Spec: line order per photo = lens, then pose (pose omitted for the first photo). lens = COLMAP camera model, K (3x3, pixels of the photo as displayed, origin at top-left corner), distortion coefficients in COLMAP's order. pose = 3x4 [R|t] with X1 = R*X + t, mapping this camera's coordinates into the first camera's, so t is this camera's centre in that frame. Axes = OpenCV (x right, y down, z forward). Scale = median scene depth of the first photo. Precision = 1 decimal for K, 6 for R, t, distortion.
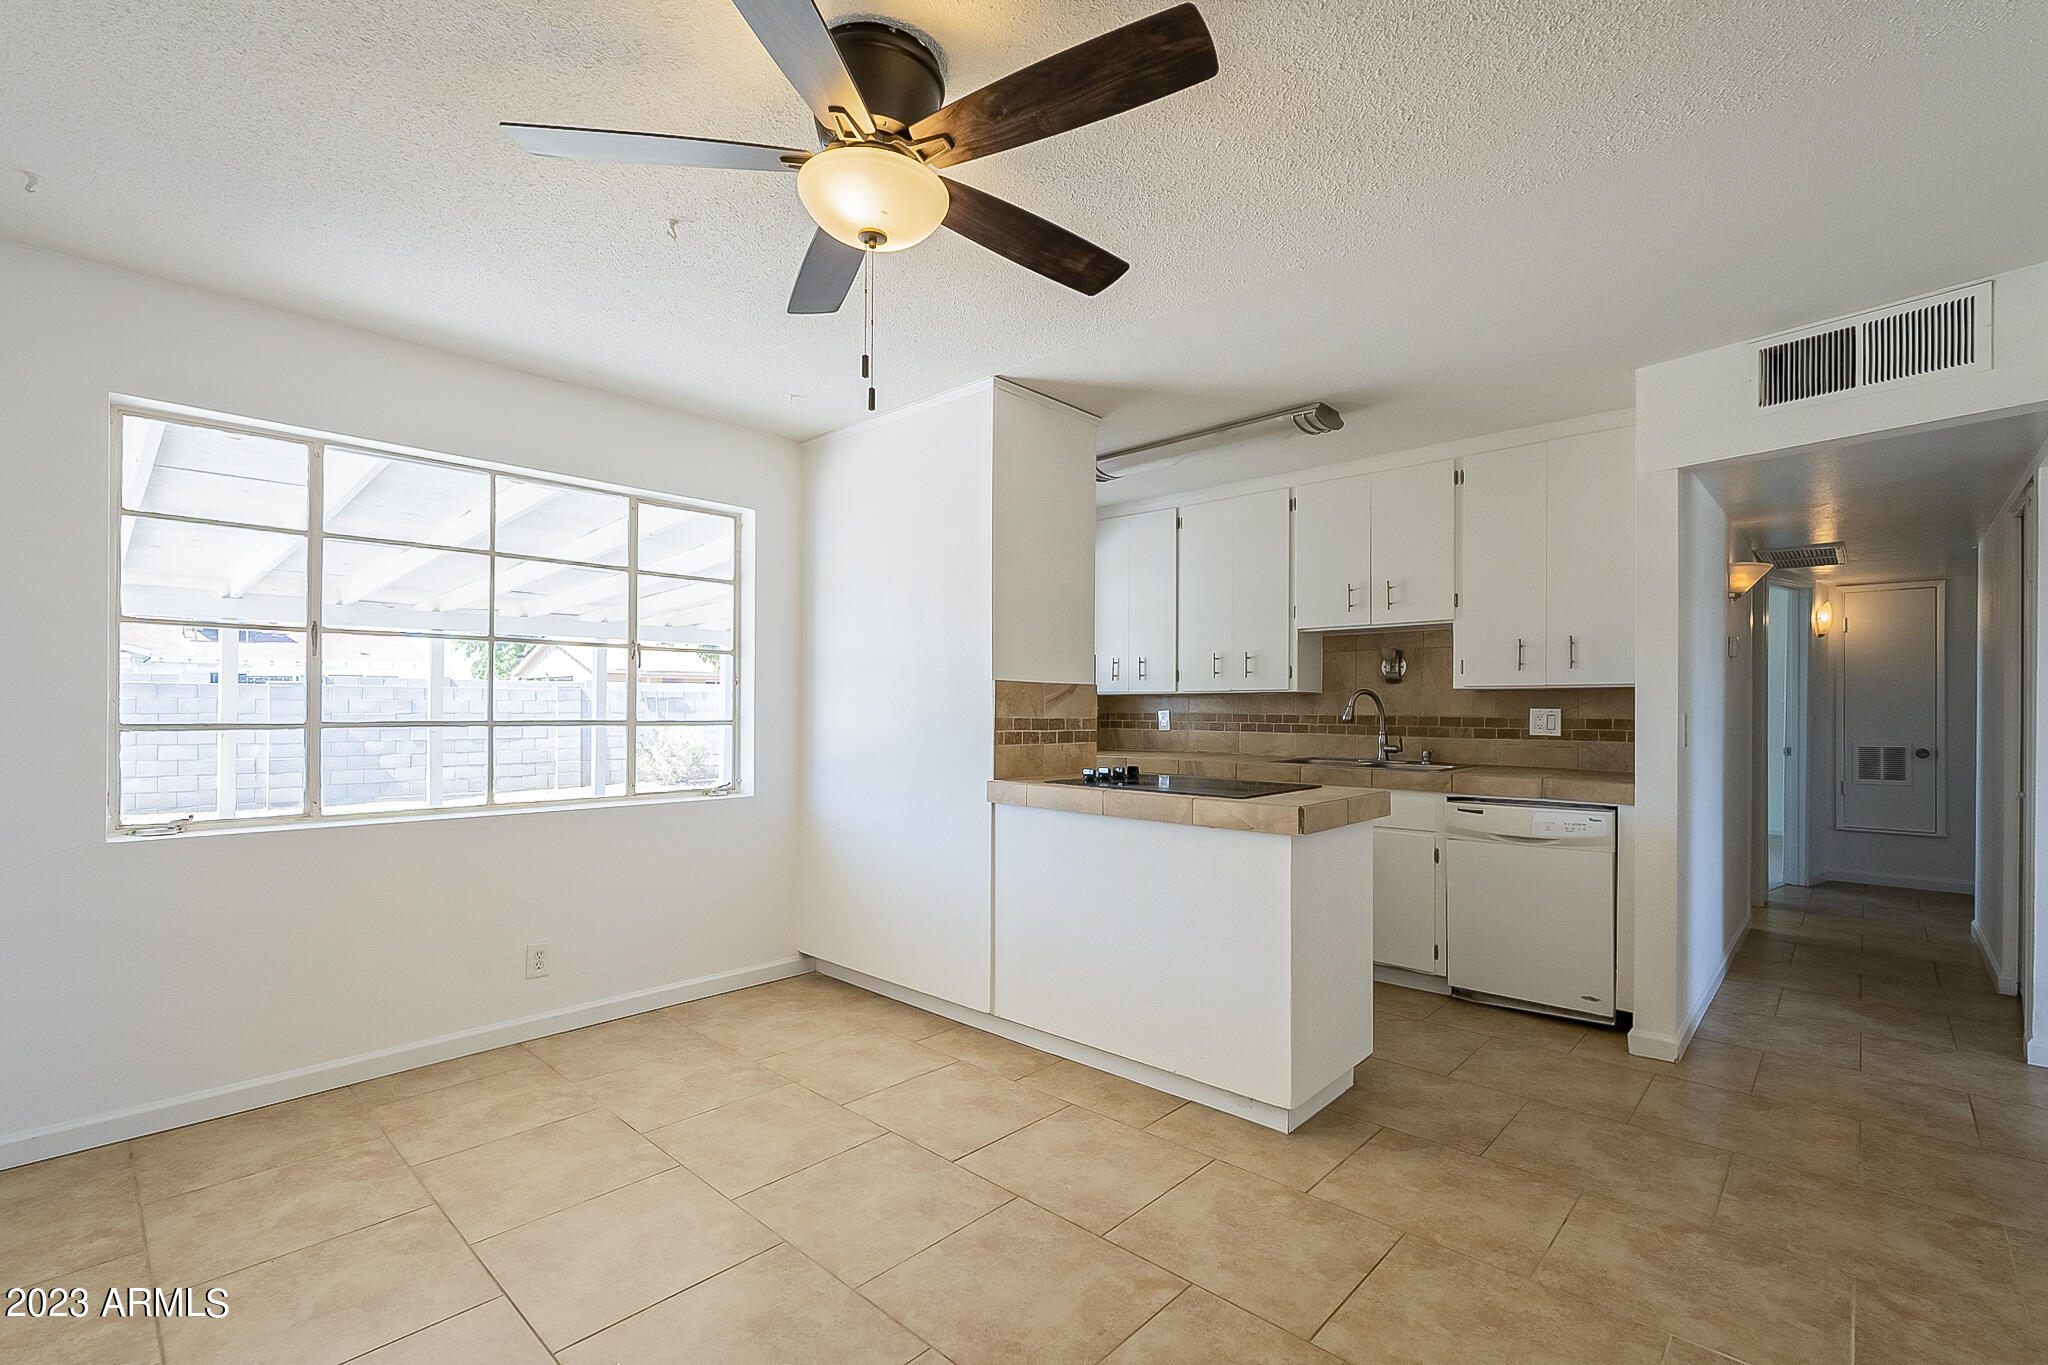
lens RADIAL K [[903.5, 0, 1017.1], [0, 903.5, 707.2], [0, 0, 1]] dist [-0.005712, 0.000276]
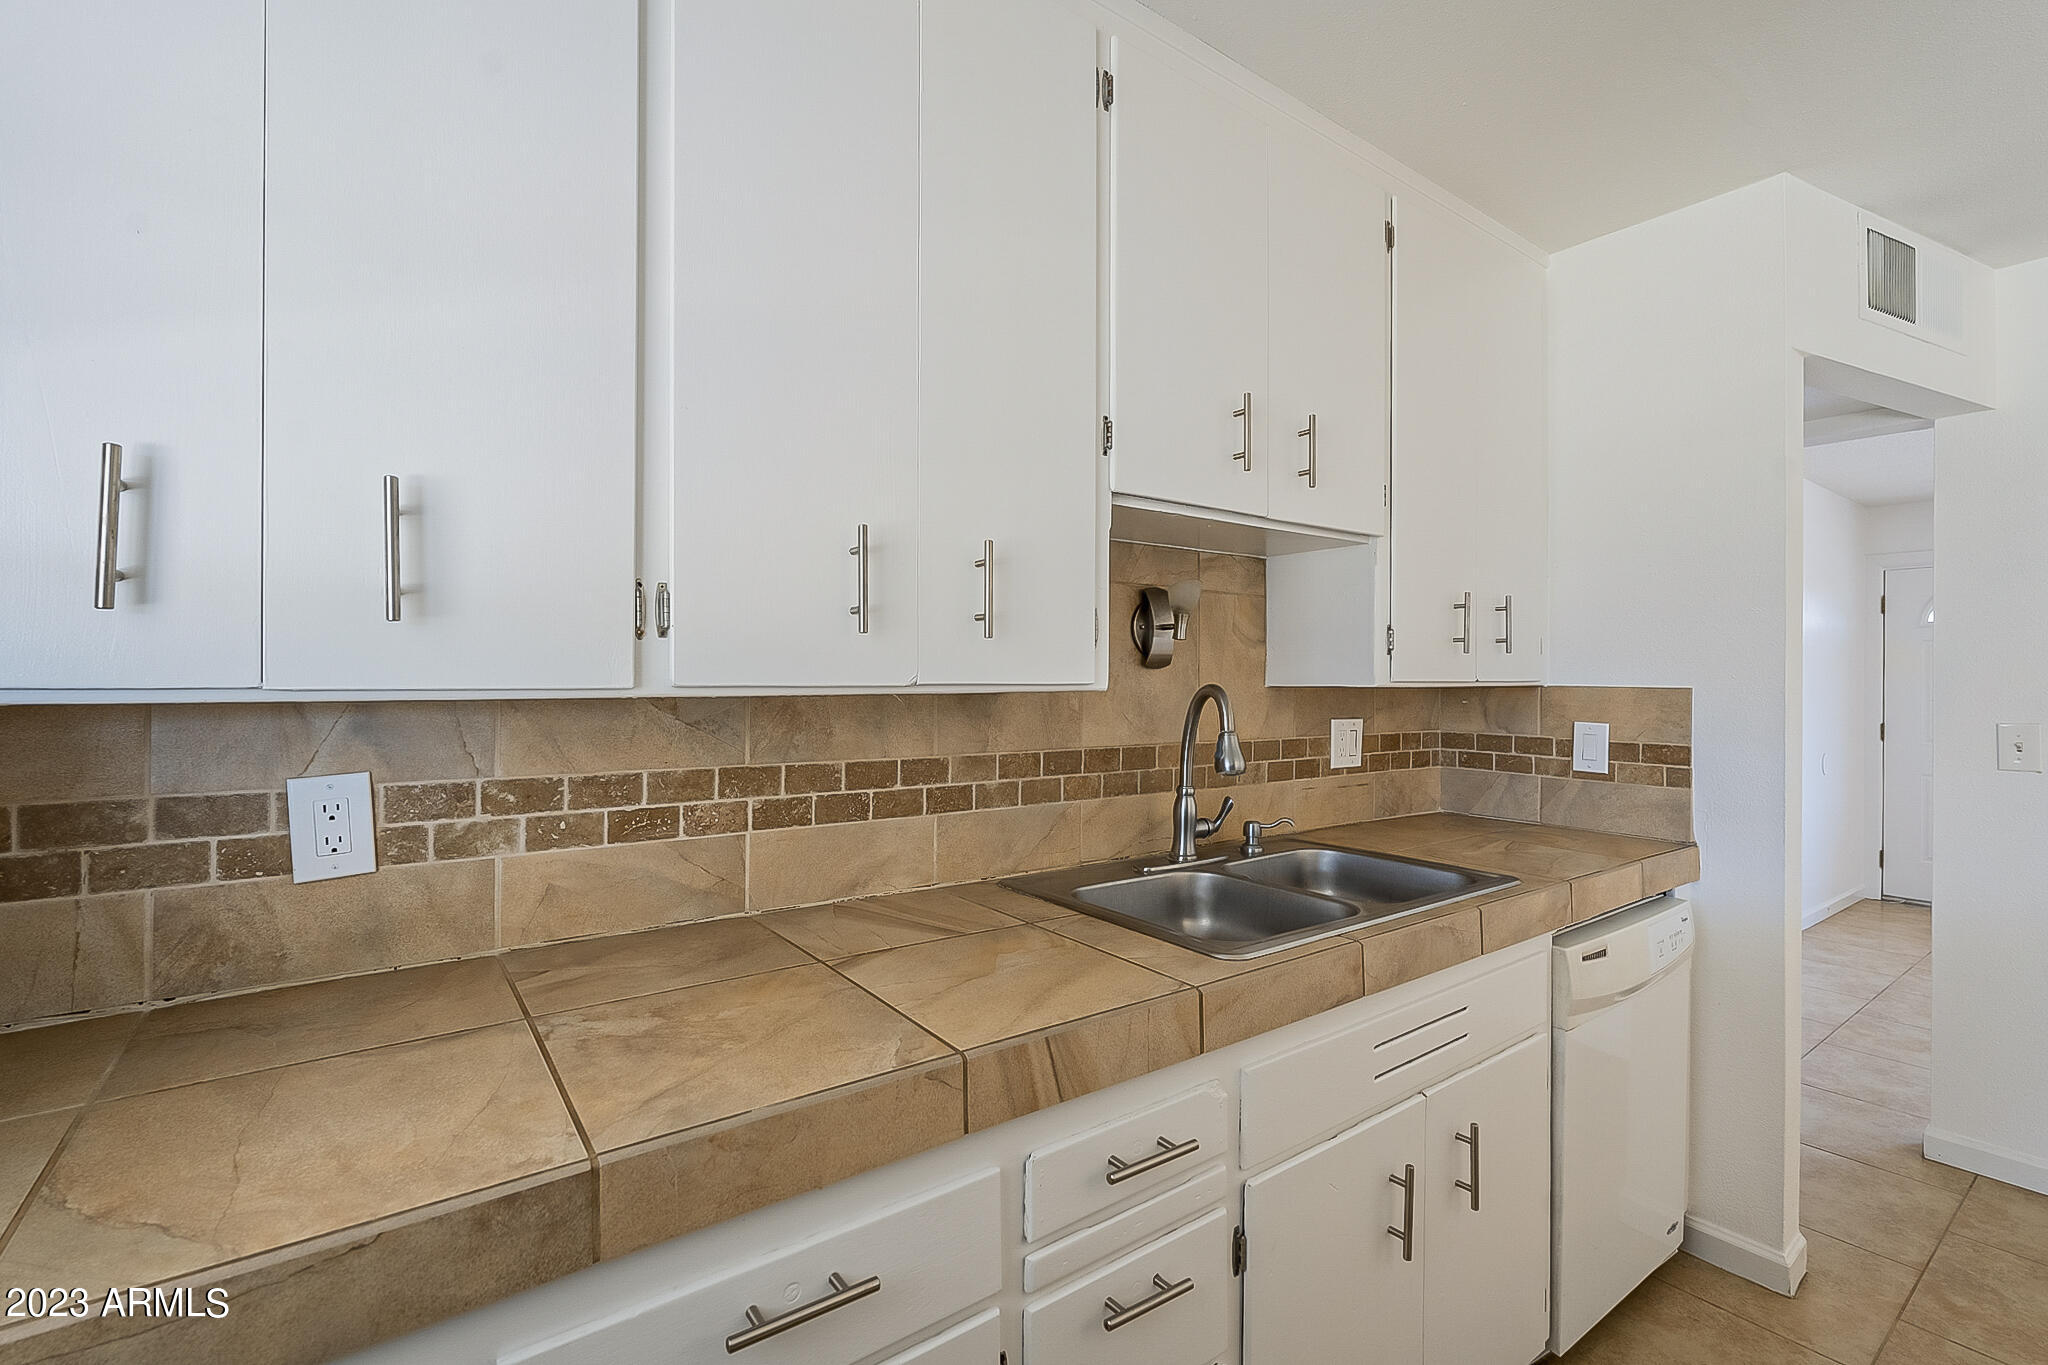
lens RADIAL K [[903.5, 0, 1035.0], [0, 903.5, 679.3], [0, 0, 1]] dist [-0.005712, 0.000276]
pose [[0.179346, -0.004613, 0.983775, -0.005938], [-0.002893, 0.999982, 0.005216, -0.028551], [-0.983782, -0.003782, 0.179329, 1.201178]]
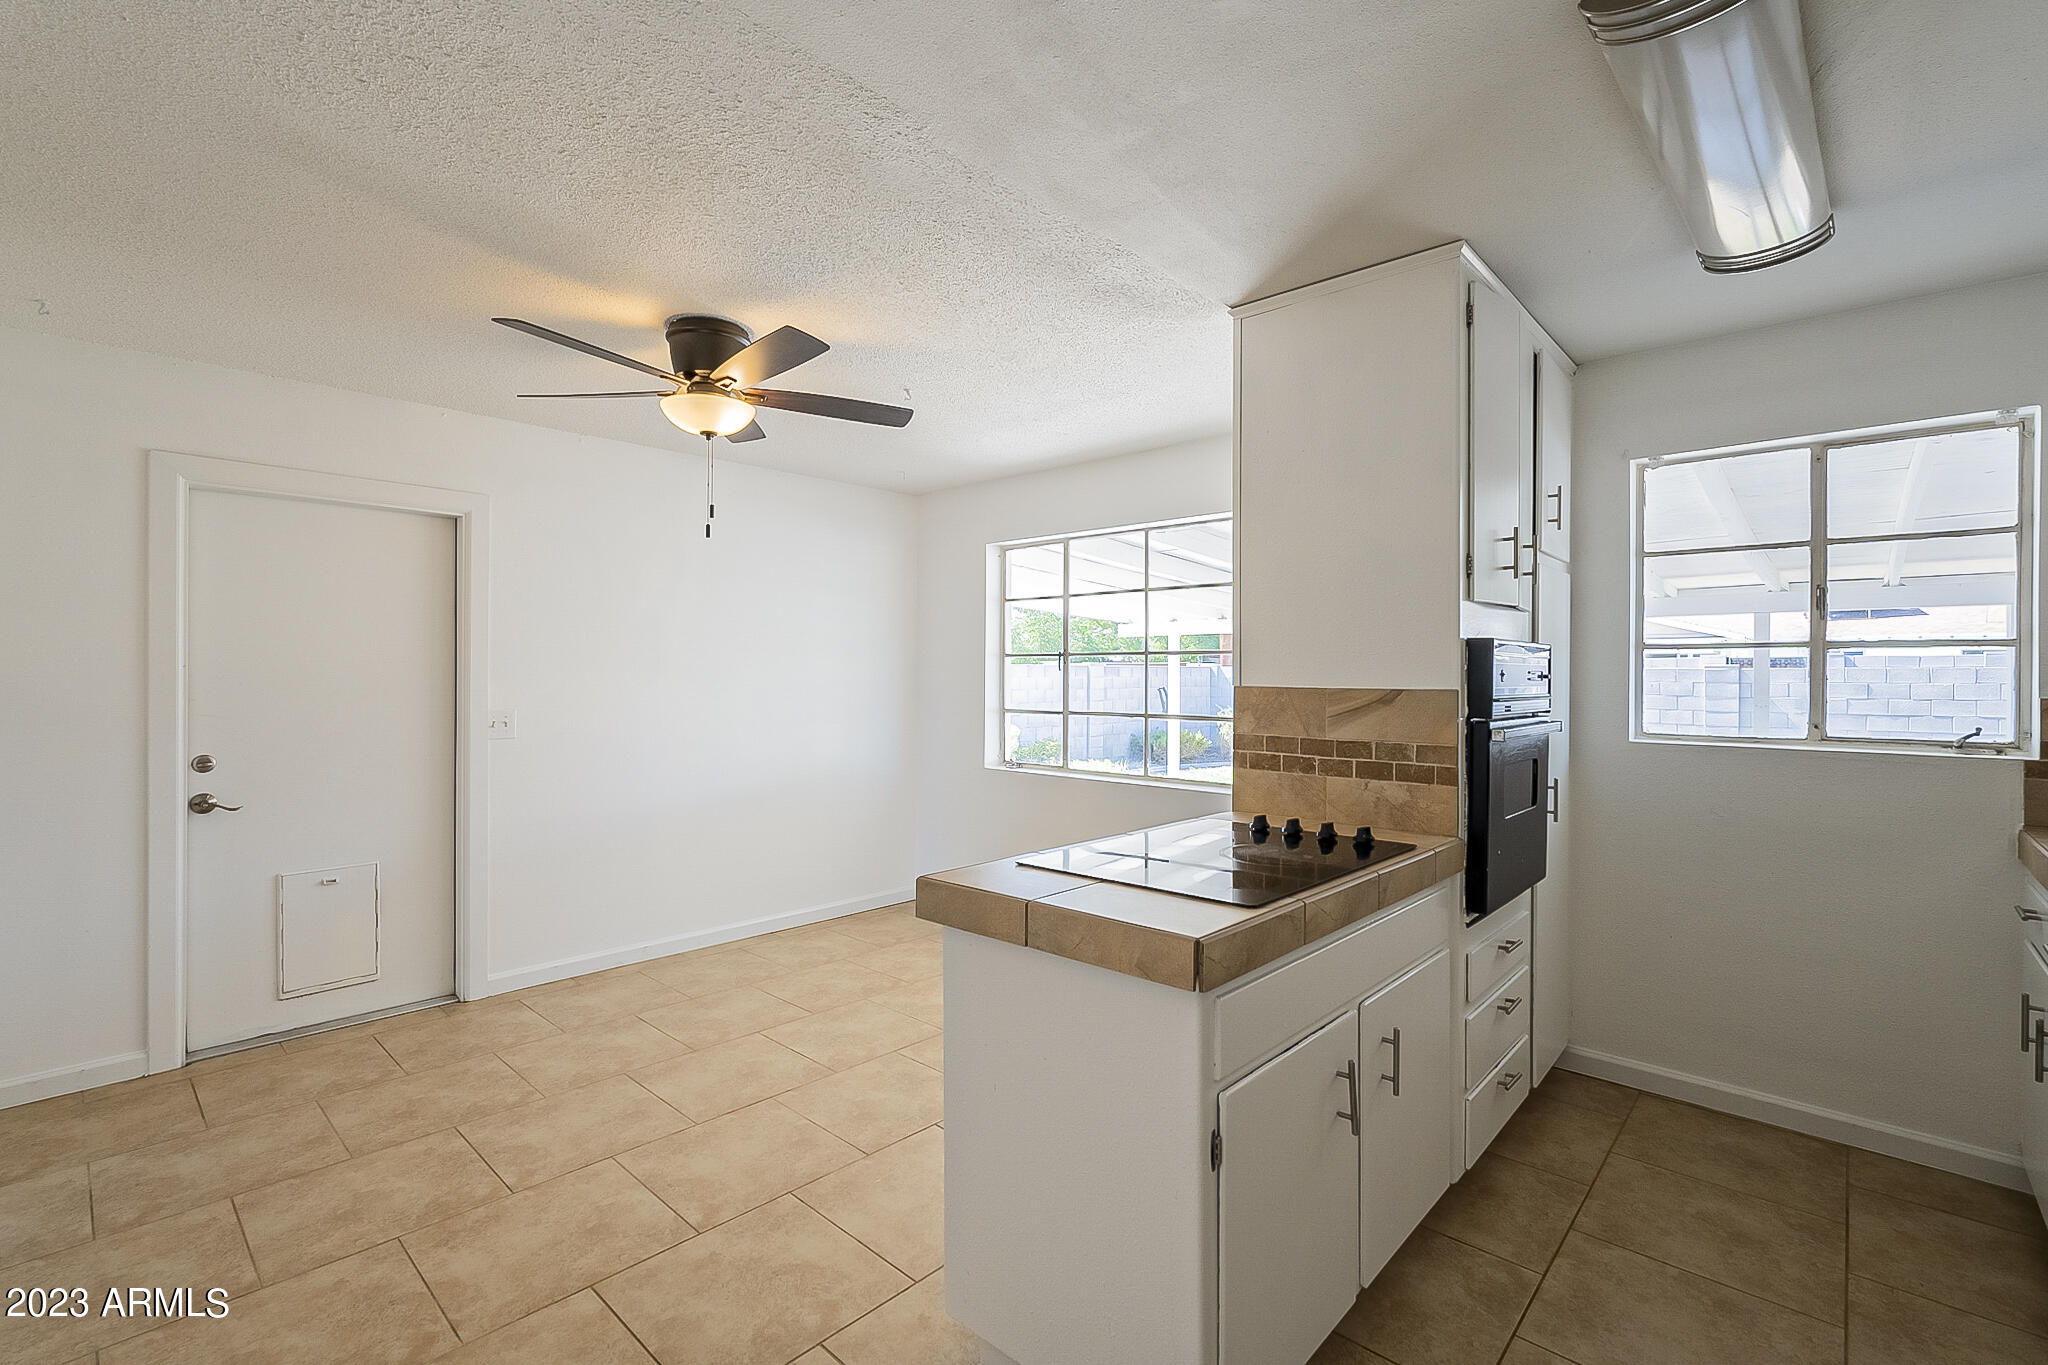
lens RADIAL K [[903.5, 0, 1015.5], [0, 903.5, 675.4], [0, 0, 1]] dist [-0.005712, 0.000276]
pose [[0.003772, -0.006248, -0.999973, 0.684331], [-0.004672, 0.999969, -0.006266, -0.029550], [0.999982, 0.004696, 0.003743, 0.712850]]
